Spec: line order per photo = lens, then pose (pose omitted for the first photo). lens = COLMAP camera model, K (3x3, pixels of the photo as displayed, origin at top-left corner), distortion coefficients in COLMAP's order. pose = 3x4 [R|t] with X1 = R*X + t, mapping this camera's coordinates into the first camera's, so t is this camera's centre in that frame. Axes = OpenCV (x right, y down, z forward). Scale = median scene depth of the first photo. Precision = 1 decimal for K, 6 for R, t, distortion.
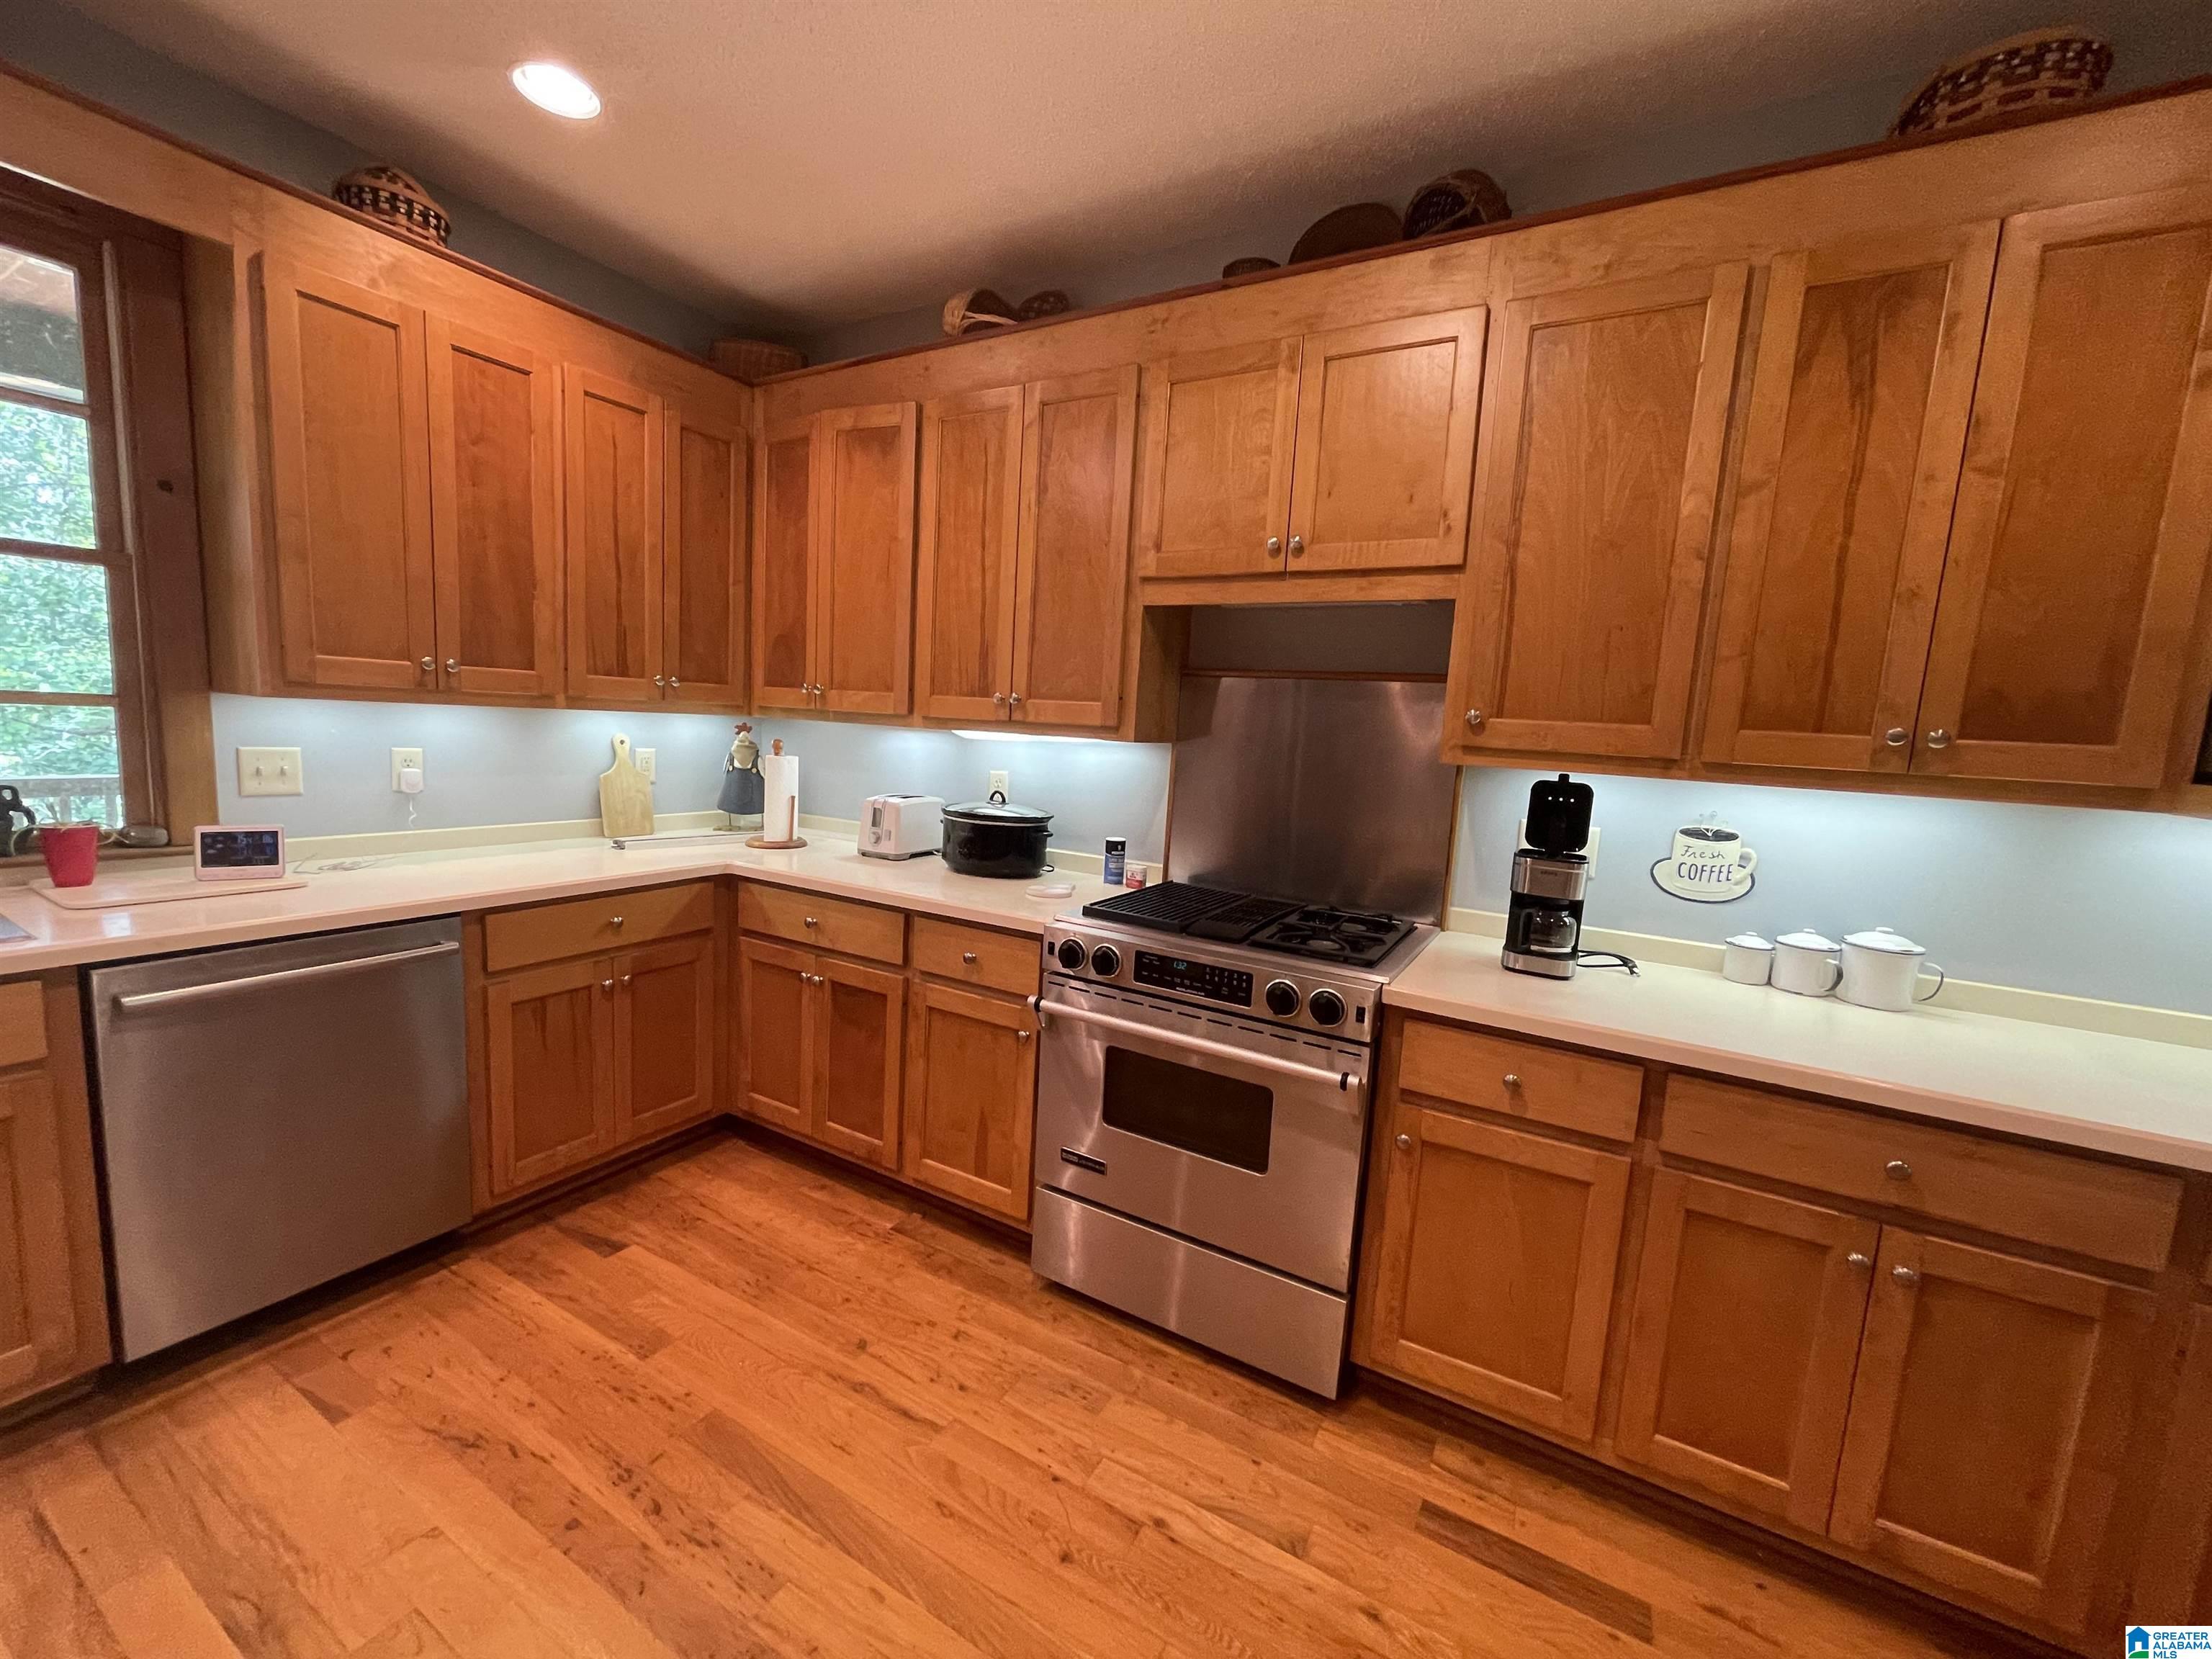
lens RADIAL K [[902.8, 0, 1106.0], [0, 902.8, 829.5], [0, 0, 1]] dist [0.000216, 0.000104]
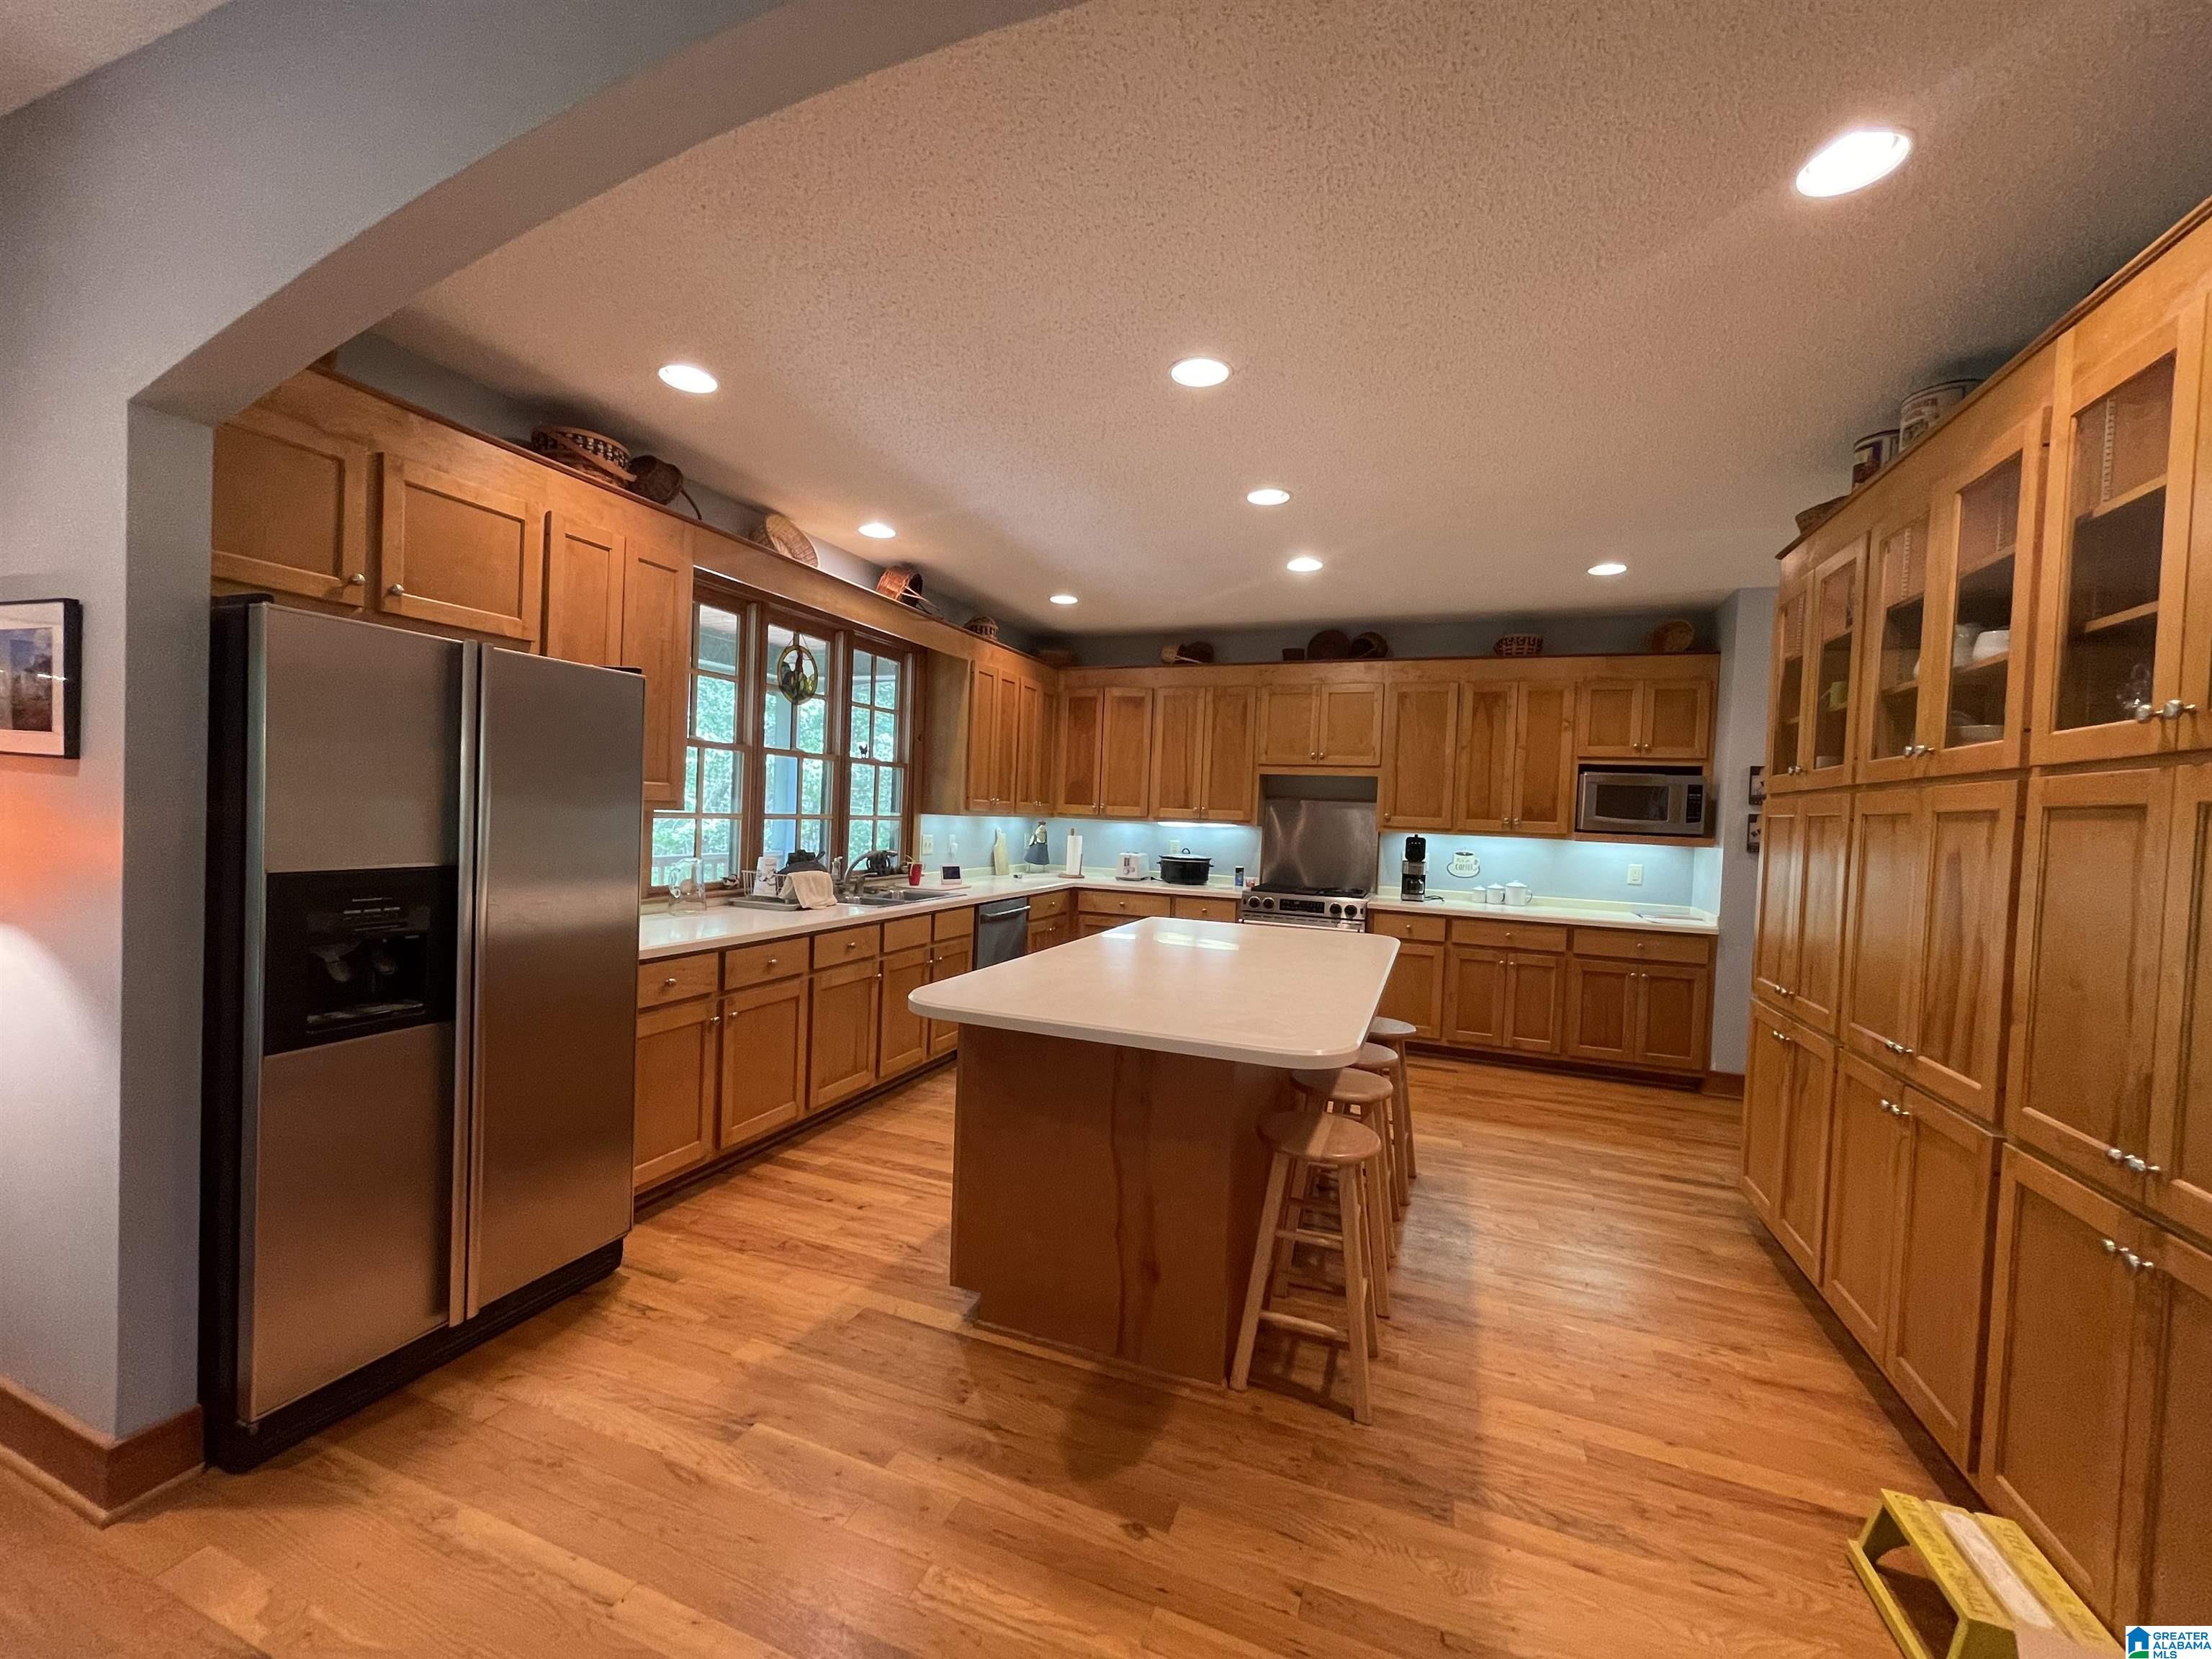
lens RADIAL K [[868.2, 0, 1106.0], [0, 868.2, 829.5], [0, 0, 1]] dist [0.000004, 0.000010]
pose [[0.988732, -0.019934, 0.148363, -0.890503], [0.033458, 0.995449, -0.089230, 0.138193], [-0.145909, 0.093189, 0.984899, -1.602337]]
